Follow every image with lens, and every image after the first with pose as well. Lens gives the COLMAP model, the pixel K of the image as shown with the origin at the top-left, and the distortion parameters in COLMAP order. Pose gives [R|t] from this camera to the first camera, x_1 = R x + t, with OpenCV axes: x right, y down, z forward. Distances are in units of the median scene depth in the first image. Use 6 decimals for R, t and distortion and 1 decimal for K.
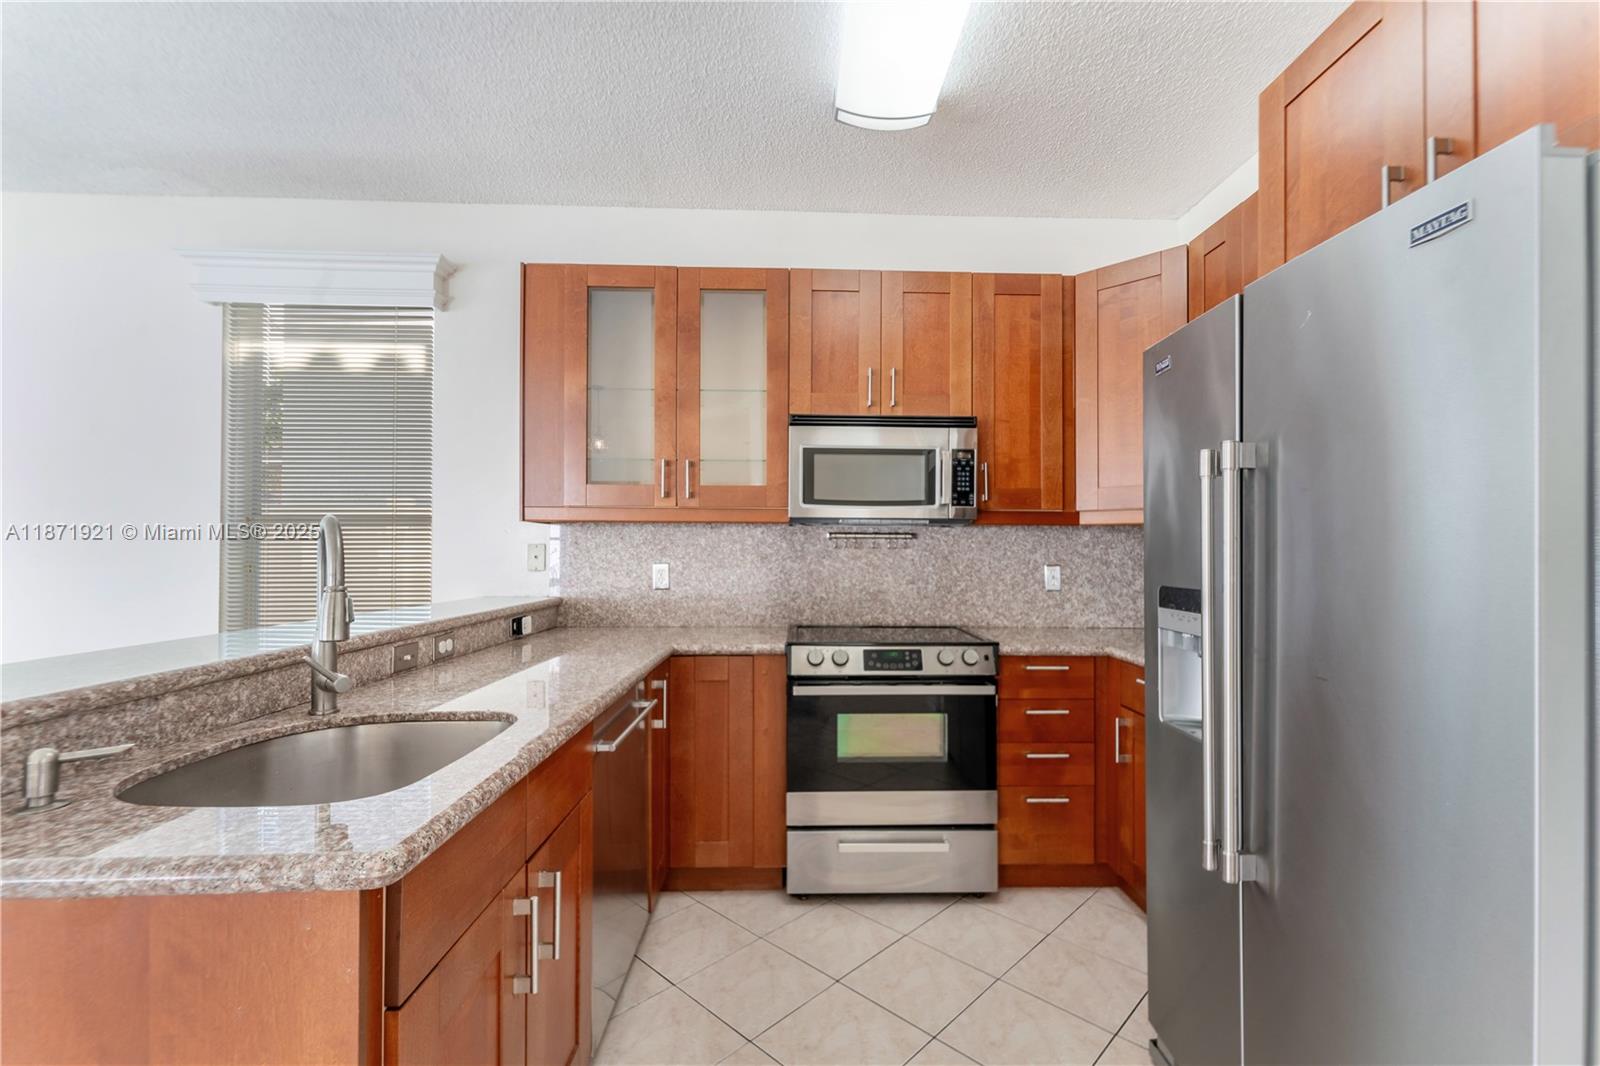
lens RADIAL K [[692.5, 0, 782.9], [0, 692.5, 545.3], [0, 0, 1]] dist [0.000876, -0.000107]
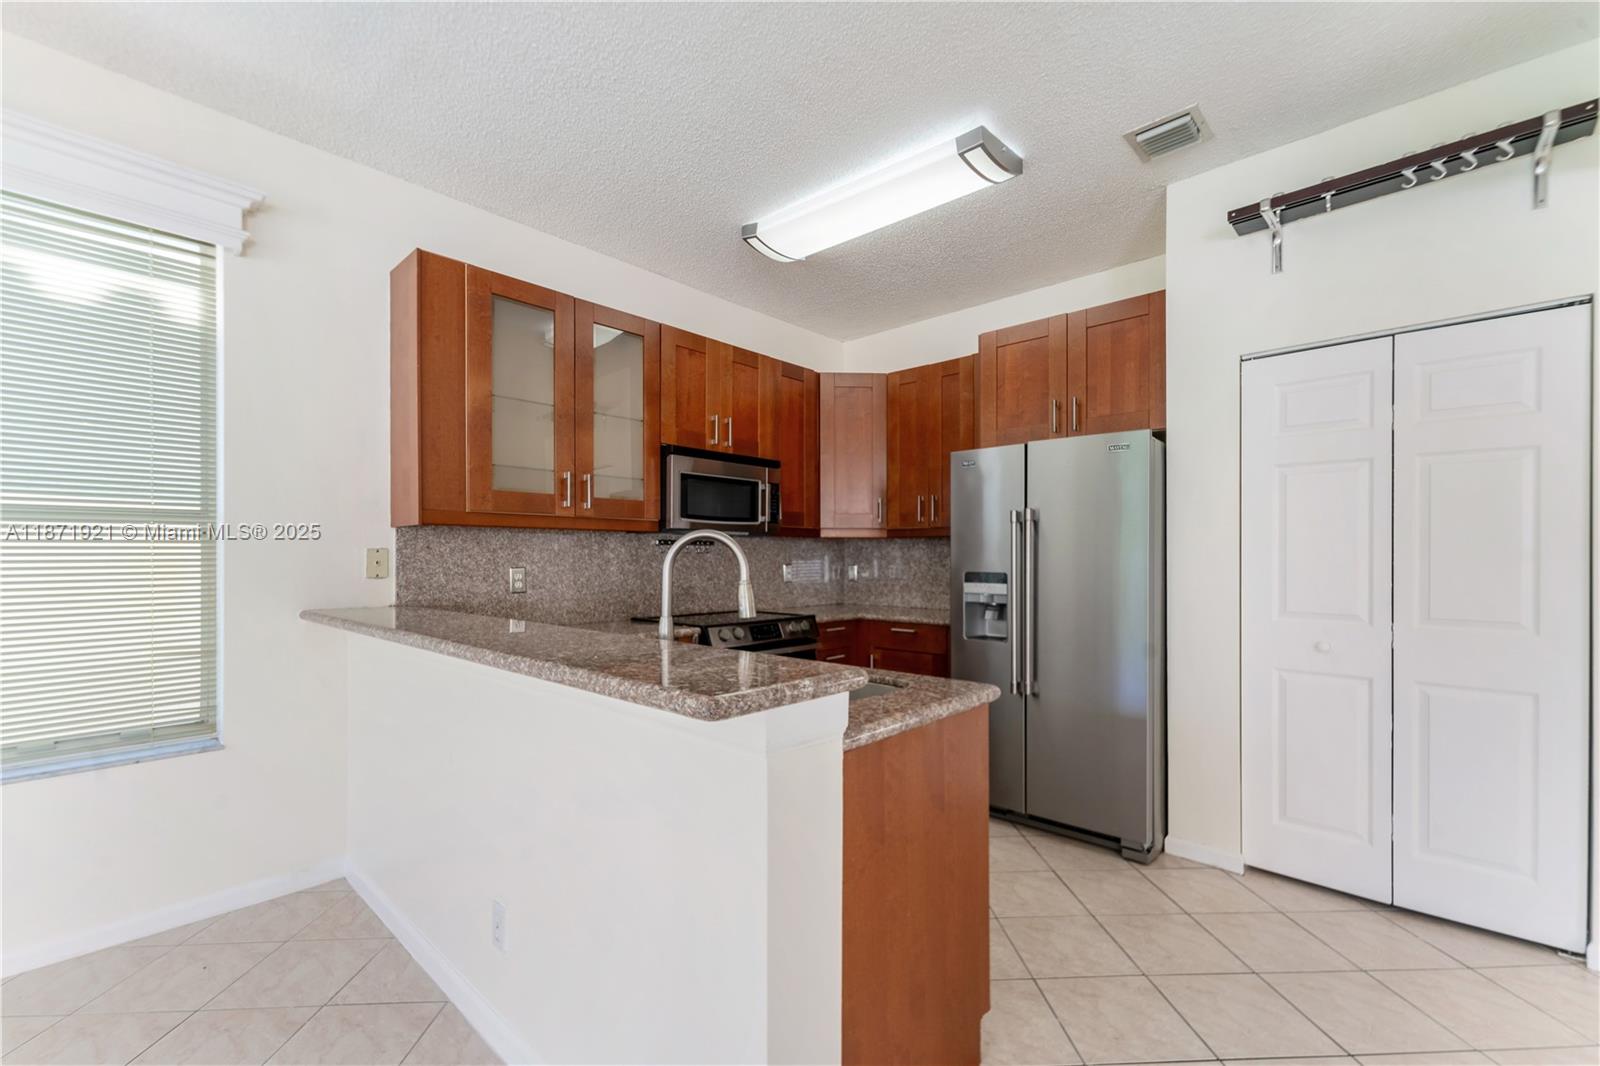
lens RADIAL K [[692.5, 0, 805.6], [0, 692.5, 549.2], [0, 0, 1]] dist [0.000876, -0.000107]
pose [[0.691878, 0.002901, 0.722009, -0.687014], [-0.003429, 0.999994, -0.000732, -0.002331], [-0.722007, -0.001969, 0.691883, -0.026357]]
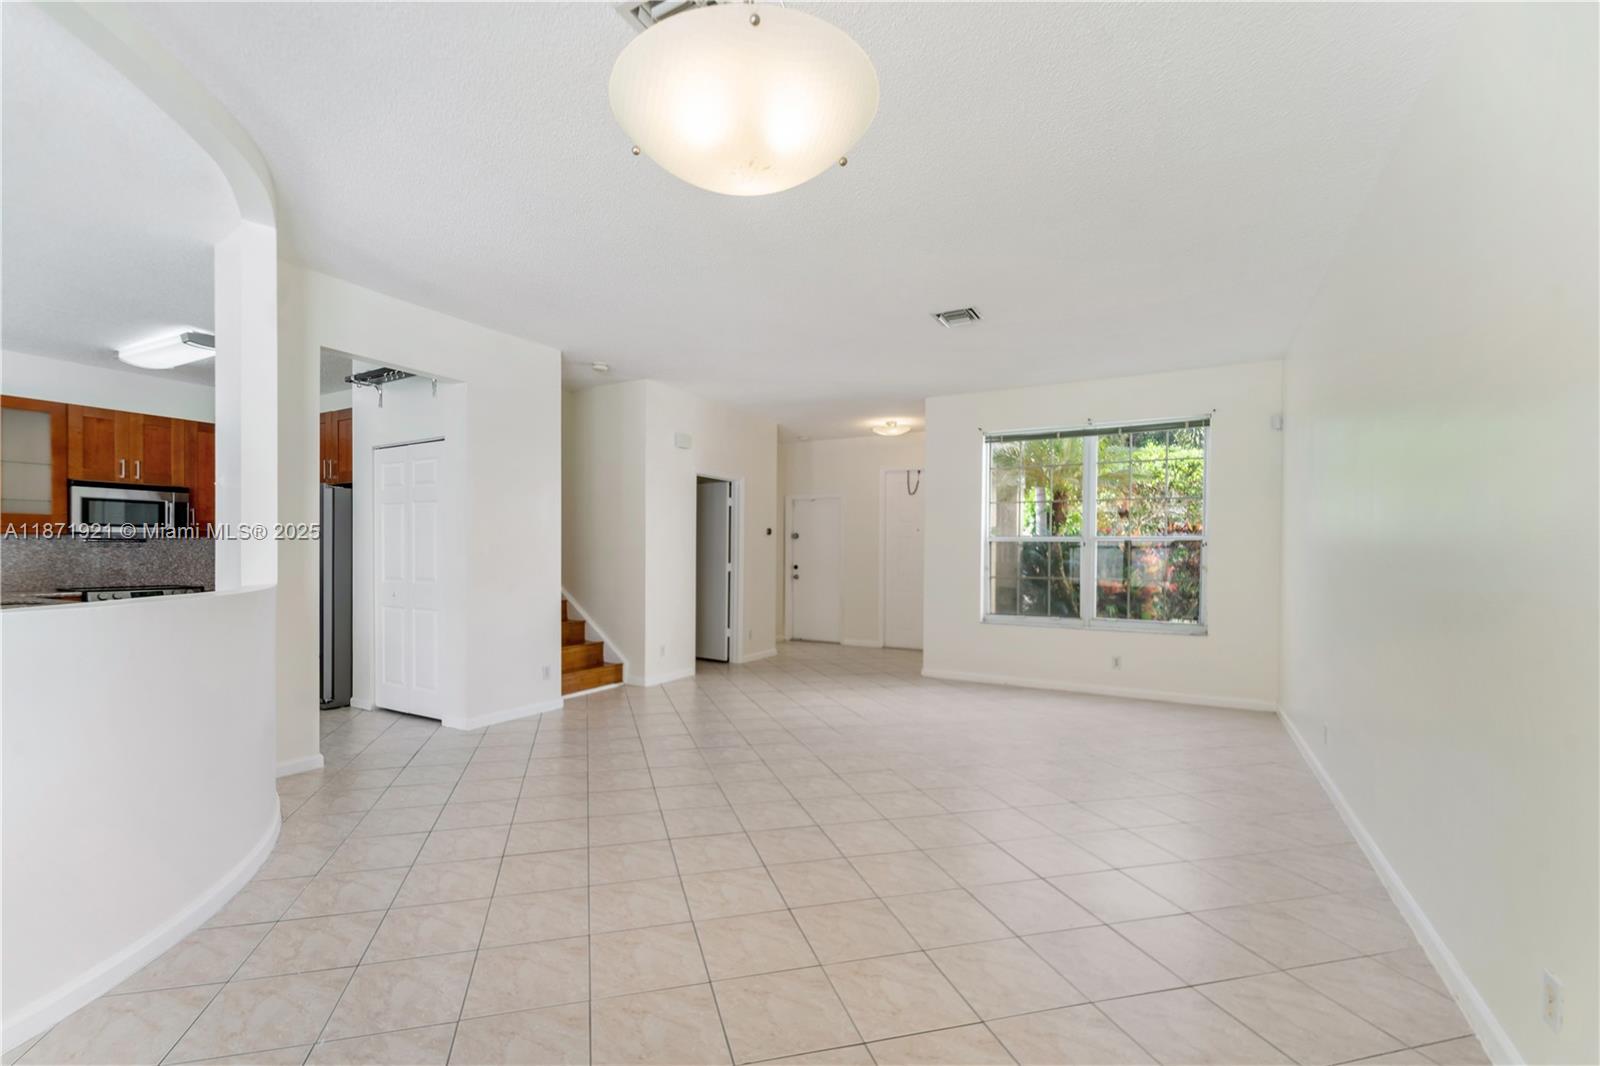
lens RADIAL K [[692.5, 0, 786.9], [0, 692.5, 547.4], [0, 0, 1]] dist [0.000876, -0.000107]
pose [[0.504589, 0.001788, 0.863358, -0.649050], [-0.002376, 0.999997, -0.000683, 0.002708], [-0.863356, -0.001707, 0.504592, -1.727384]]
